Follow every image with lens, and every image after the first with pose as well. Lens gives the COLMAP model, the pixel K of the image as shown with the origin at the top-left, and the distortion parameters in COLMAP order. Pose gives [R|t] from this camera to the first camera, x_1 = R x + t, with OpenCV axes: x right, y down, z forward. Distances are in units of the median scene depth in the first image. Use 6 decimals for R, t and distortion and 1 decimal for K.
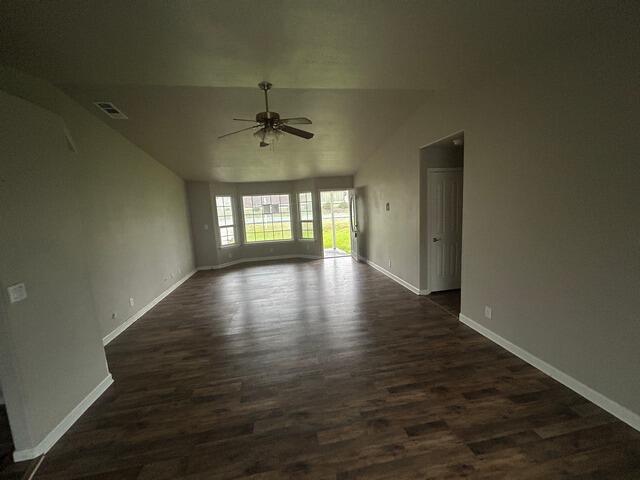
lens RADIAL K [[259.0, 0, 318.8], [0, 259.0, 238.4], [0, 0, 1]] dist [0.000589, 0.000449]
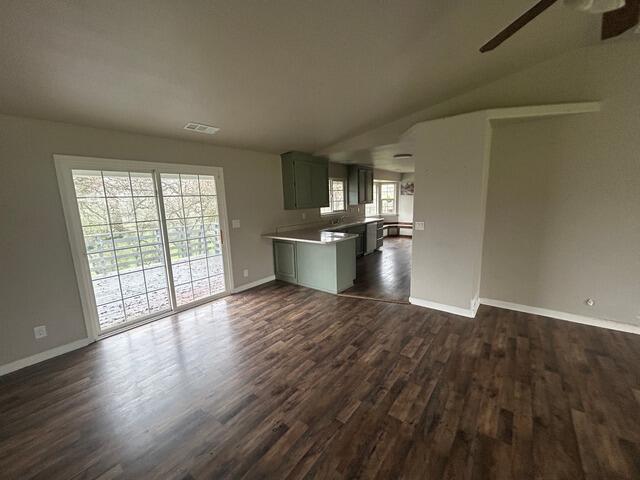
lens RADIAL K [[259.0, 0, 320.1], [0, 259.0, 241.8], [0, 0, 1]] dist [0.000589, 0.000449]
pose [[-0.737604, 0.190548, -0.647790, 0.186578], [-0.015150, 0.954445, 0.298002, -0.064652], [0.675063, 0.229622, -0.701116, 0.462787]]
